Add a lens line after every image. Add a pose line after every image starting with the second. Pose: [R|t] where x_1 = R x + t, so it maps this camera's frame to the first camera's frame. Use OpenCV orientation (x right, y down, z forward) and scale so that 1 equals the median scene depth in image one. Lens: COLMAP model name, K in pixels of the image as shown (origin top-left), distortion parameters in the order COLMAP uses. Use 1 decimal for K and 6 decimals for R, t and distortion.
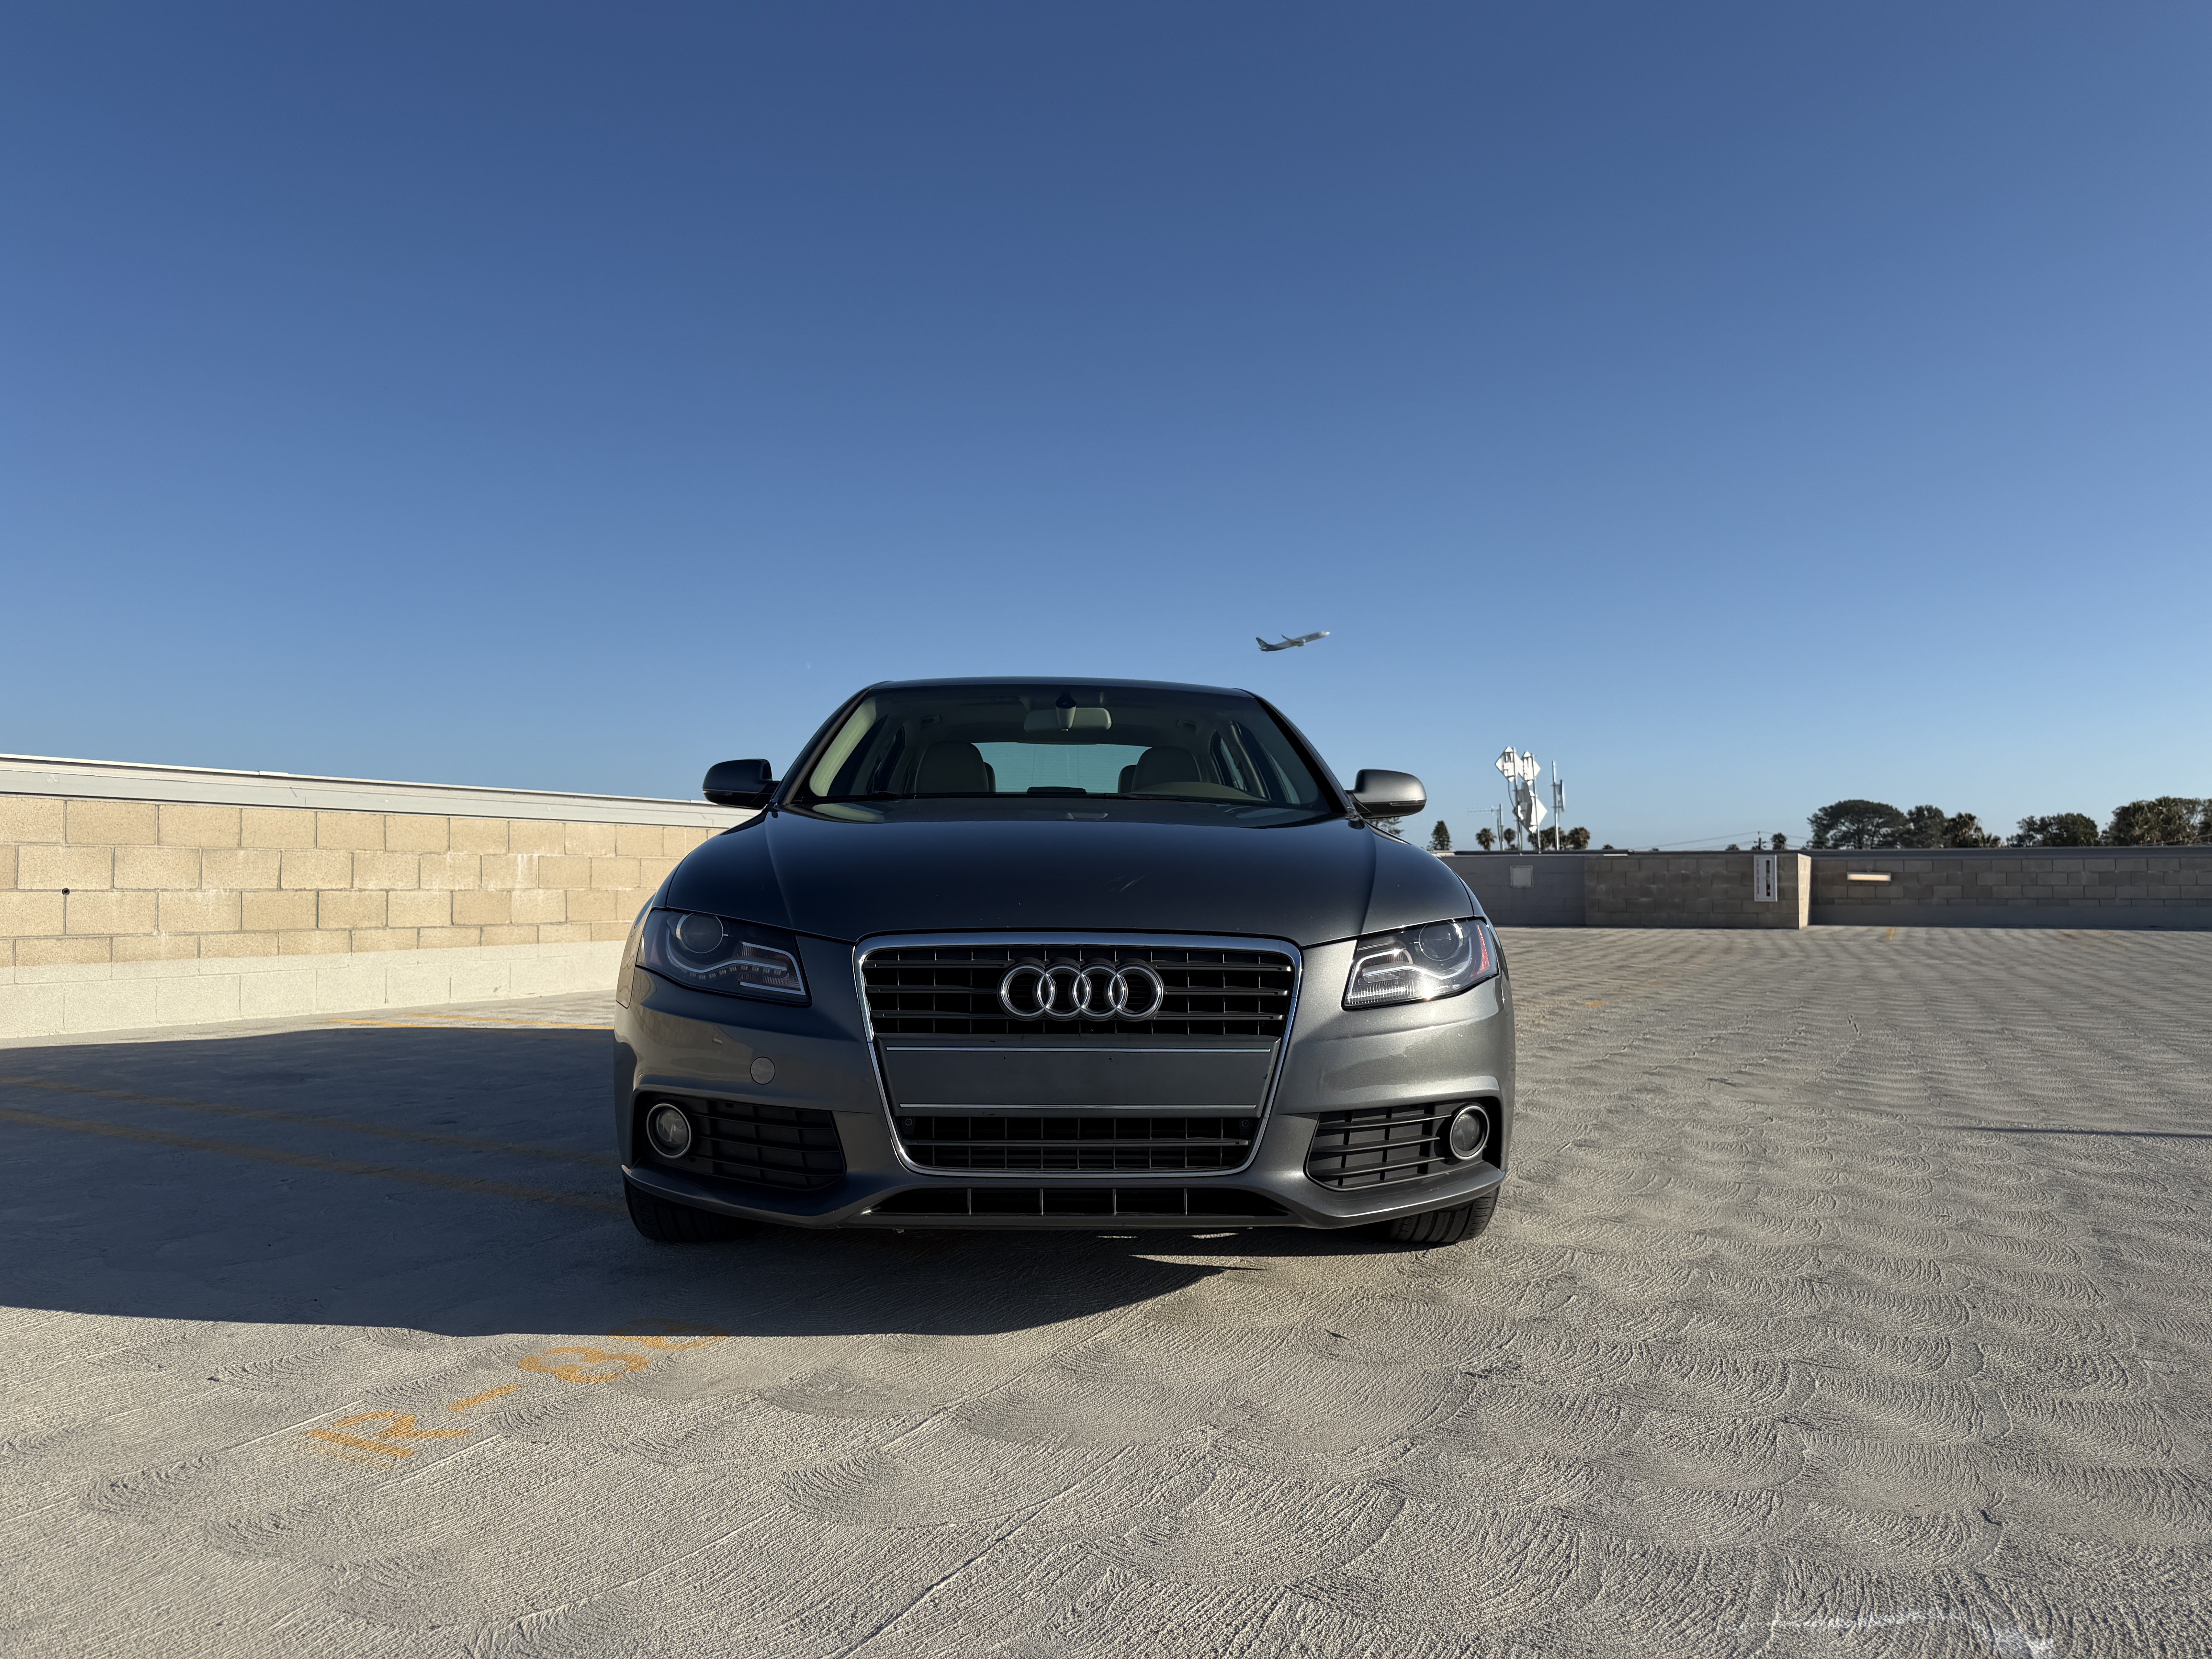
lens RADIAL K [[1597.1, 0, 1100.1], [0, 1597.1, 829.9], [0, 0, 1]] dist [0.023494, -0.034726]
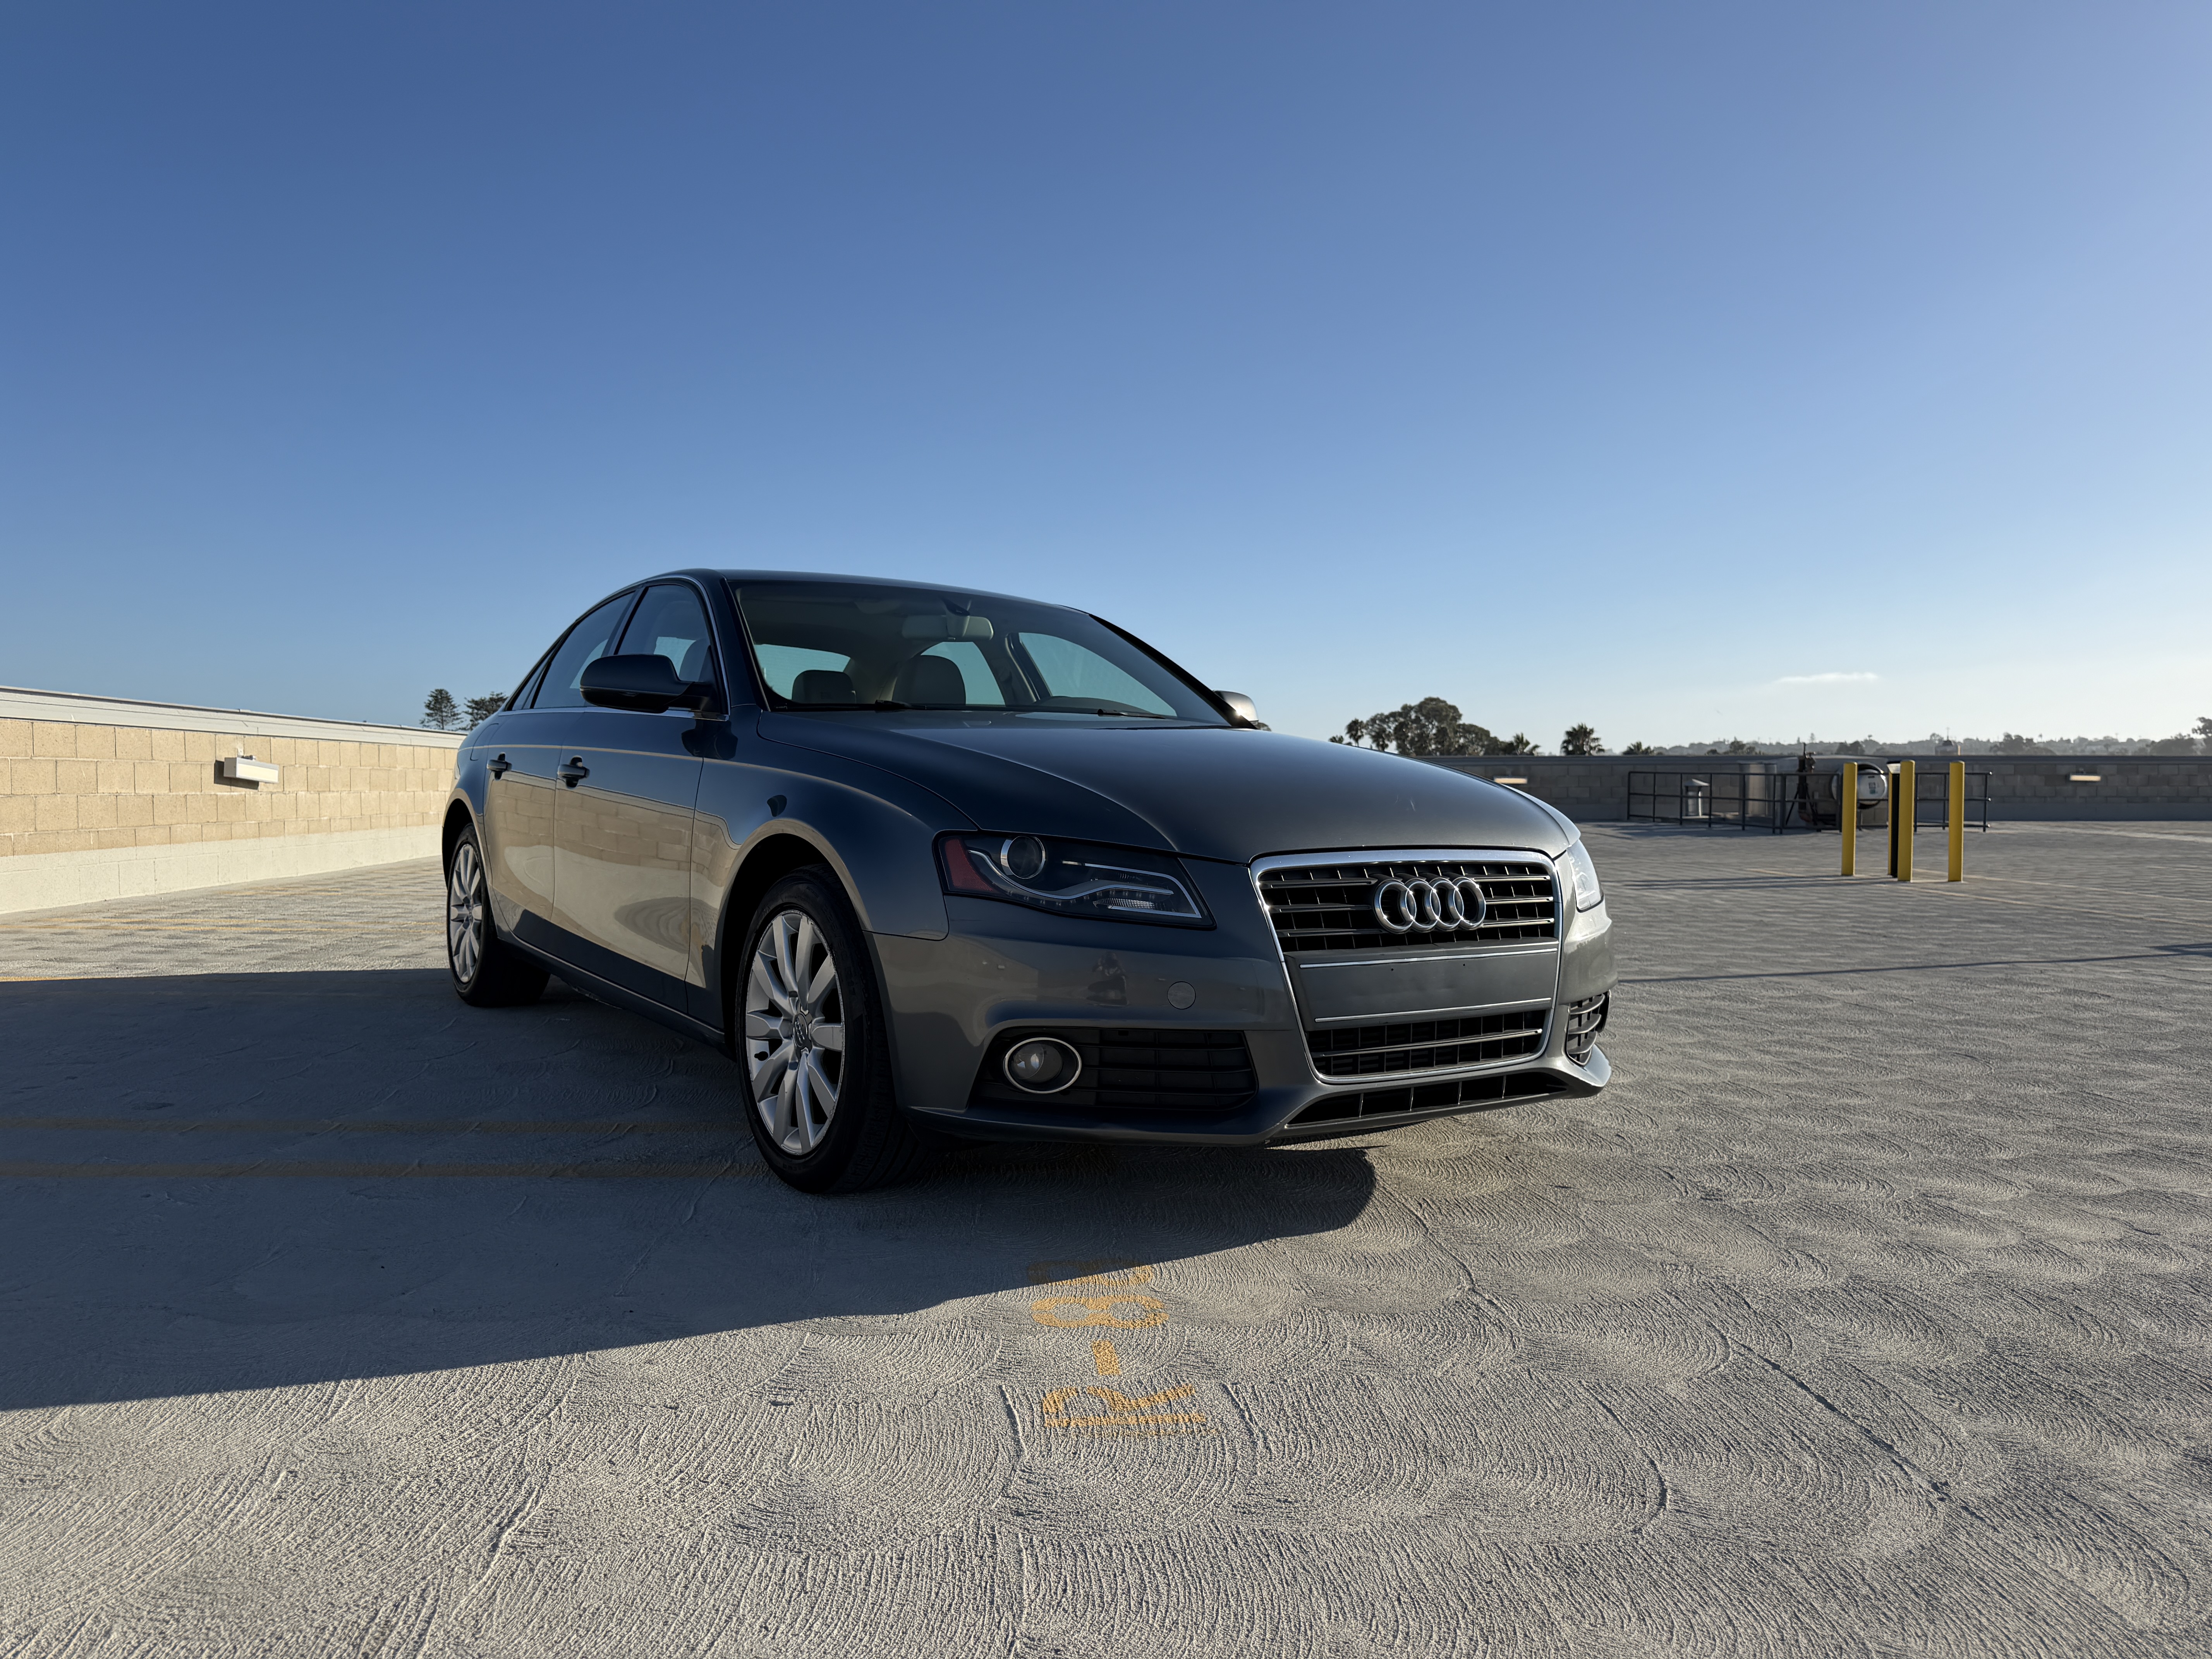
lens RADIAL K [[1597.1, 0, 1103.5], [0, 1597.1, 836.3], [0, 0, 1]] dist [0.023494, -0.034726]
pose [[0.874872, -0.015495, 0.484106, -0.727312], [-0.017364, 0.997842, 0.063318, -0.010149], [-0.484043, -0.063801, 0.872715, 0.161680]]
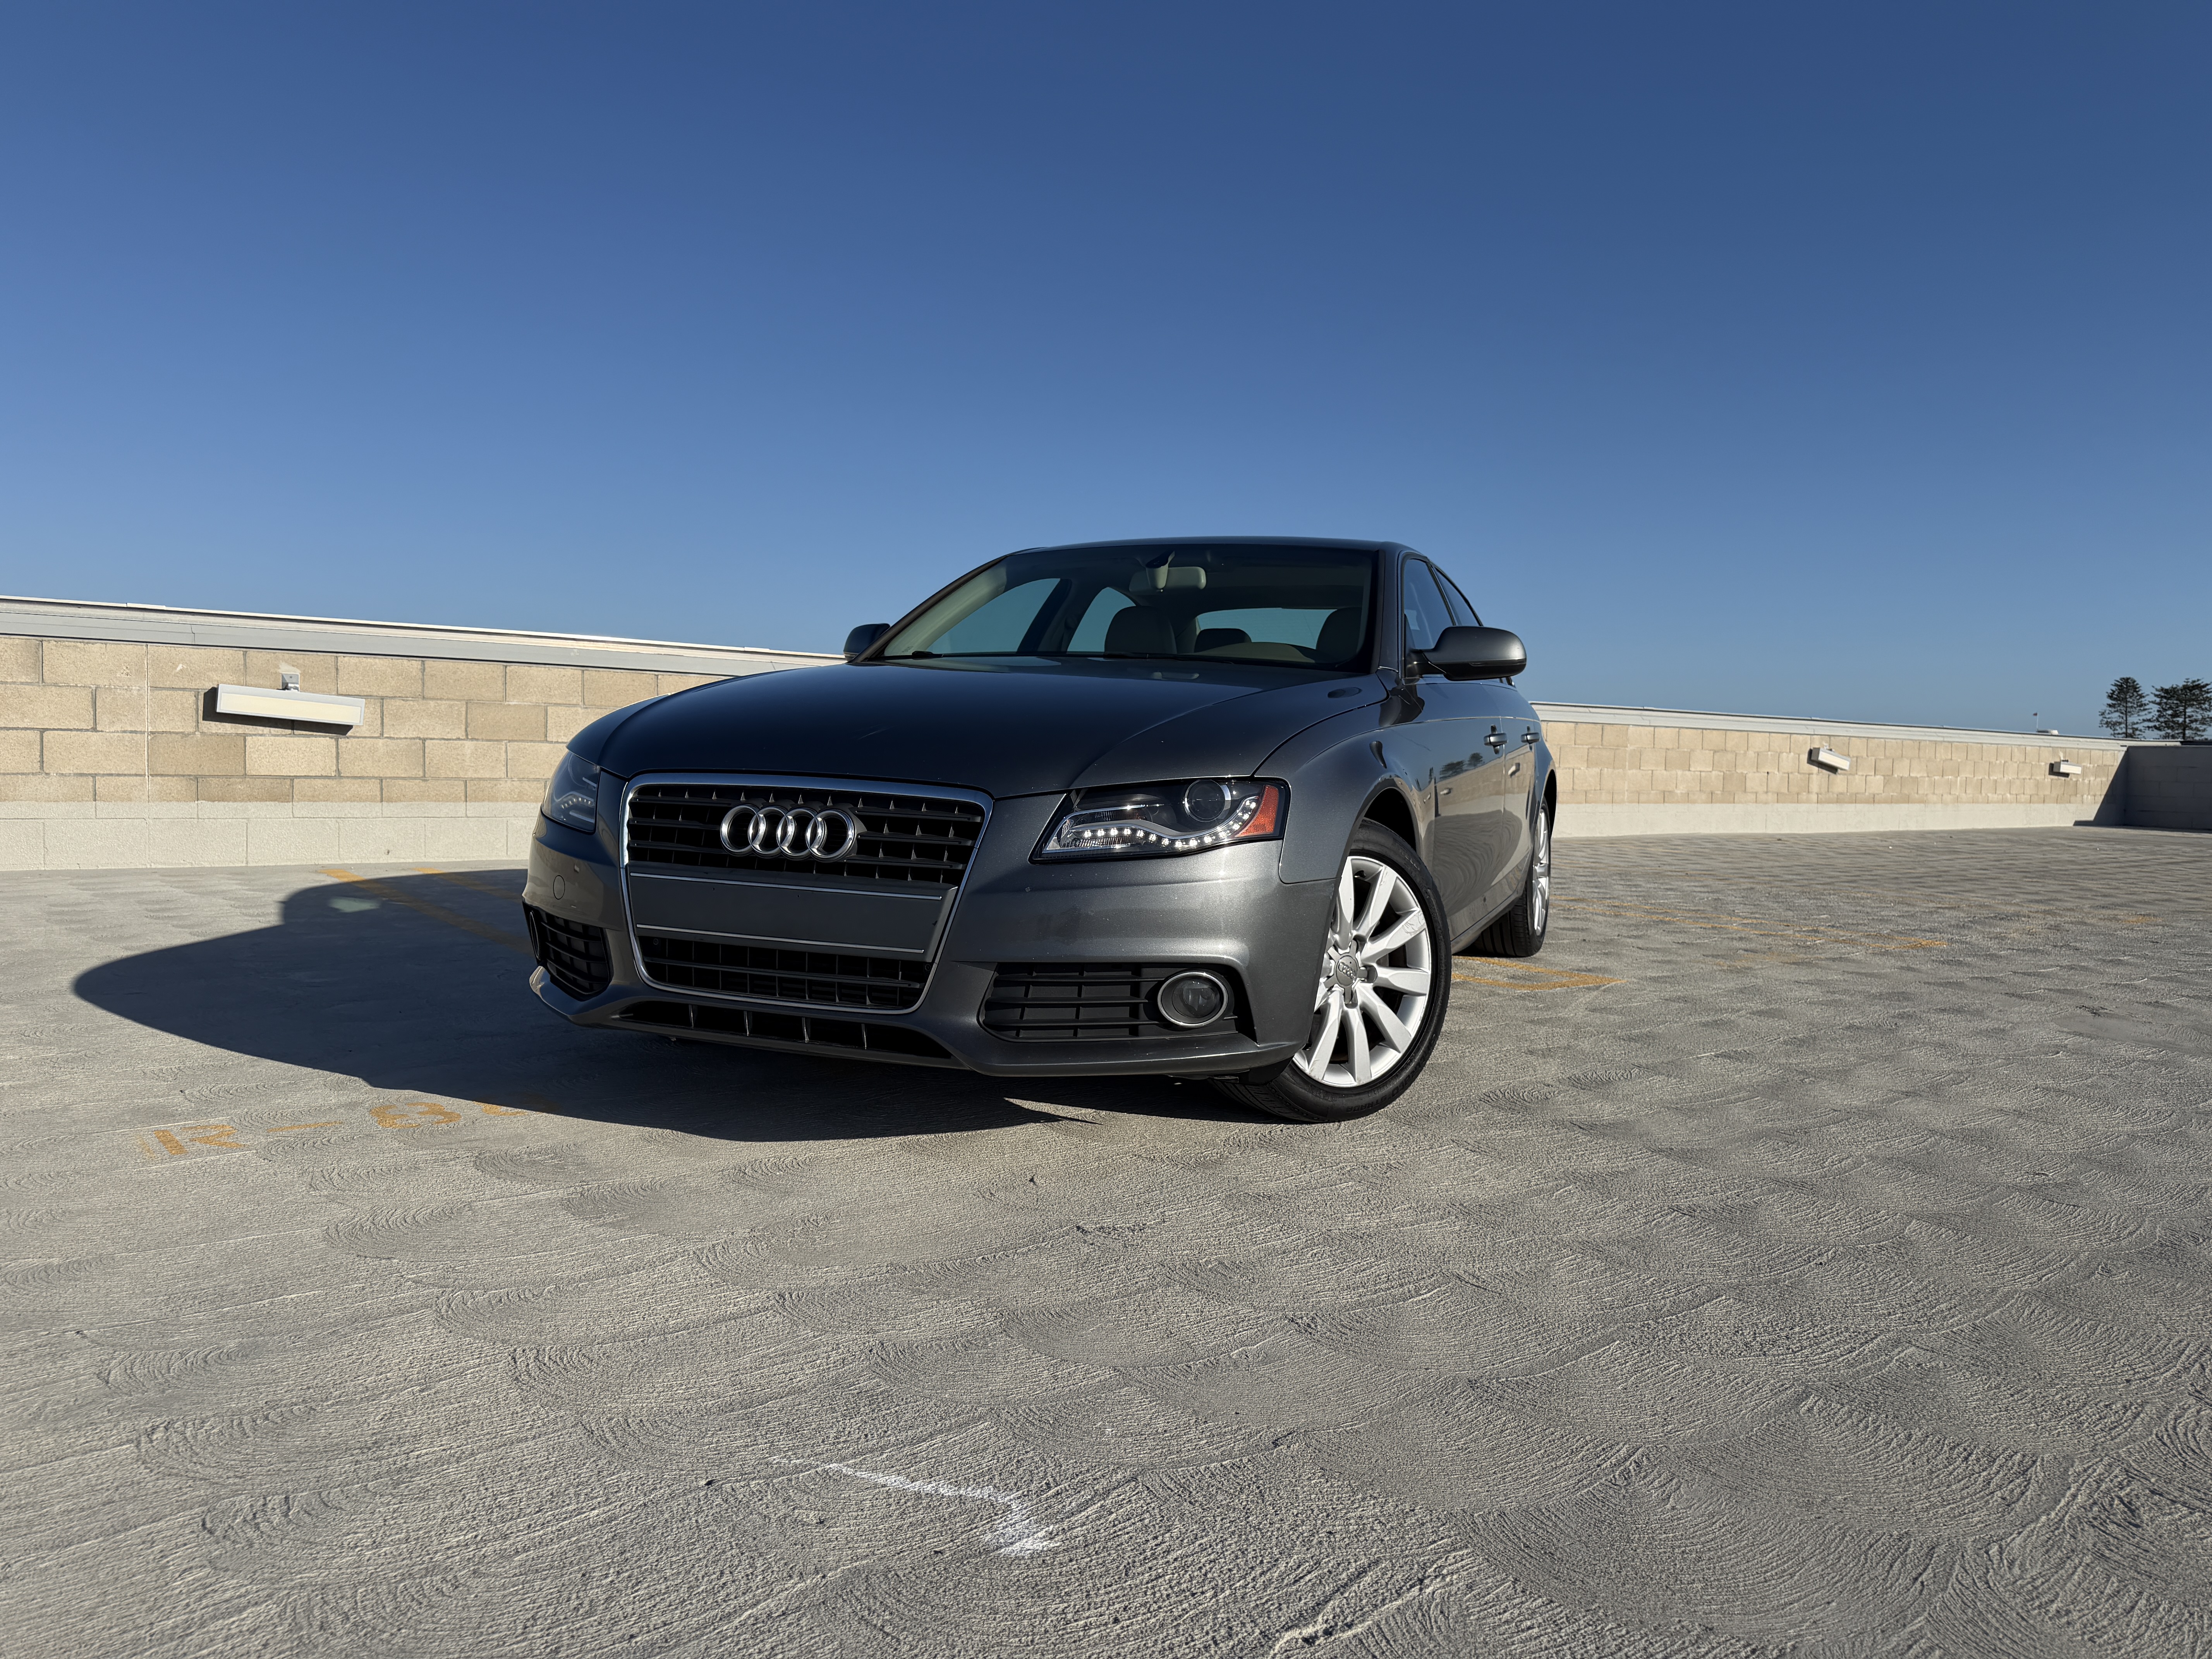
lens RADIAL K [[1597.1, 0, 1090.8], [0, 1597.1, 819.2], [0, 0, 1]] dist [0.023494, -0.034726]
pose [[0.900844, 0.037889, -0.432485, 0.625859], [-0.008071, 0.997474, 0.070575, 0.016052], [0.434067, -0.060087, 0.898875, 0.132918]]
